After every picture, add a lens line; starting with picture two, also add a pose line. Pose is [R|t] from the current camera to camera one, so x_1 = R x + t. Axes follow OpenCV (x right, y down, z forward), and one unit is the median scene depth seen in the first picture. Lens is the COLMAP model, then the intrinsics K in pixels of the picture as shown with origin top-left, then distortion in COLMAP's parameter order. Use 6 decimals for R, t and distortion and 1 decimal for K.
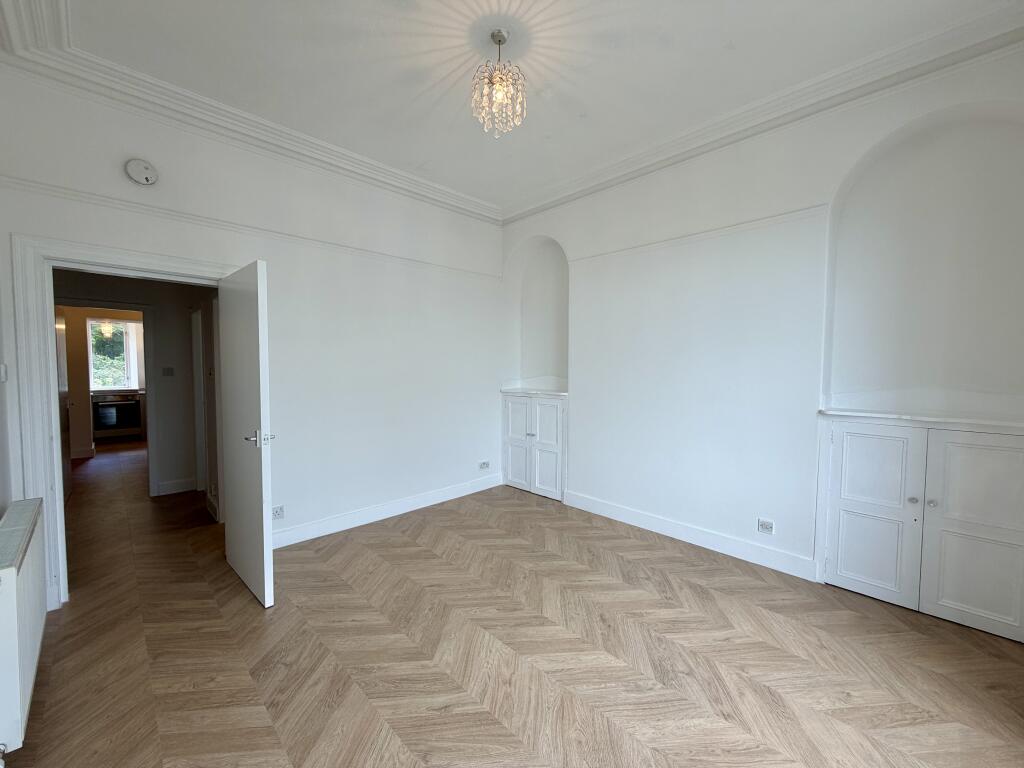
lens RADIAL K [[407.1, 0, 512.0], [0, 407.1, 384.0], [0, 0, 1]] dist [-0.002656, -0.000295]
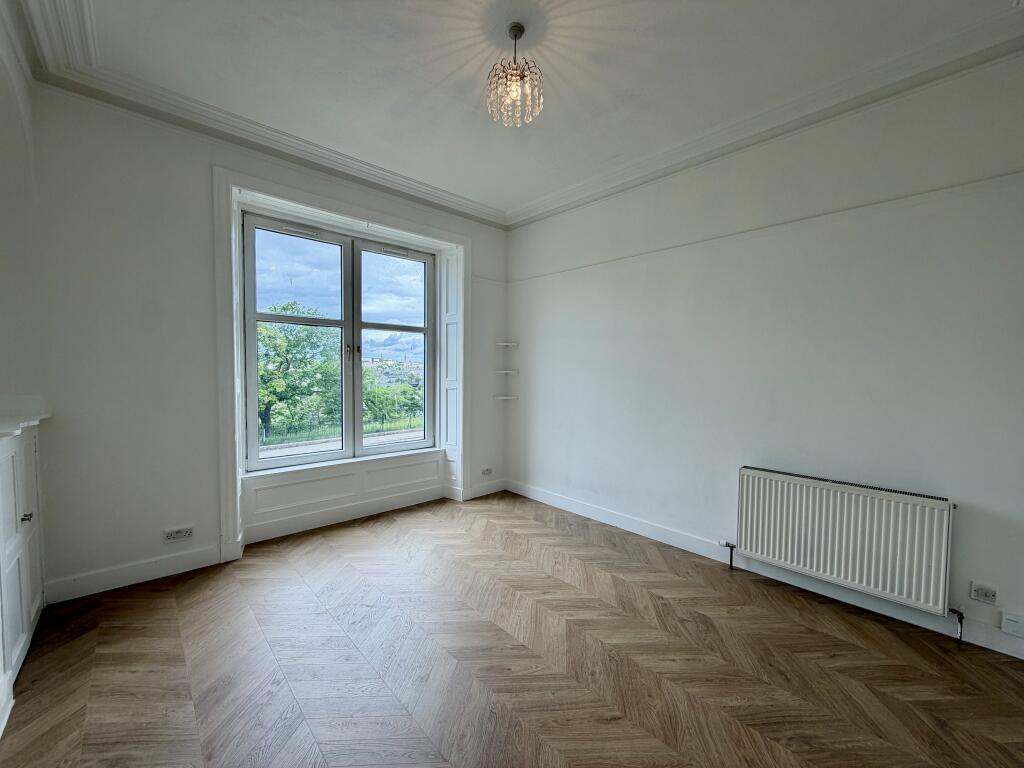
lens RADIAL K [[409.4, 0, 510.9], [0, 409.4, 386.4], [0, 0, 1]] dist [-0.000477, -0.000210]
pose [[-0.999027, -0.016753, 0.040804, -0.055574], [-0.013300, 0.996421, 0.083475, -0.070000], [-0.042056, 0.082851, -0.995674, 1.616970]]
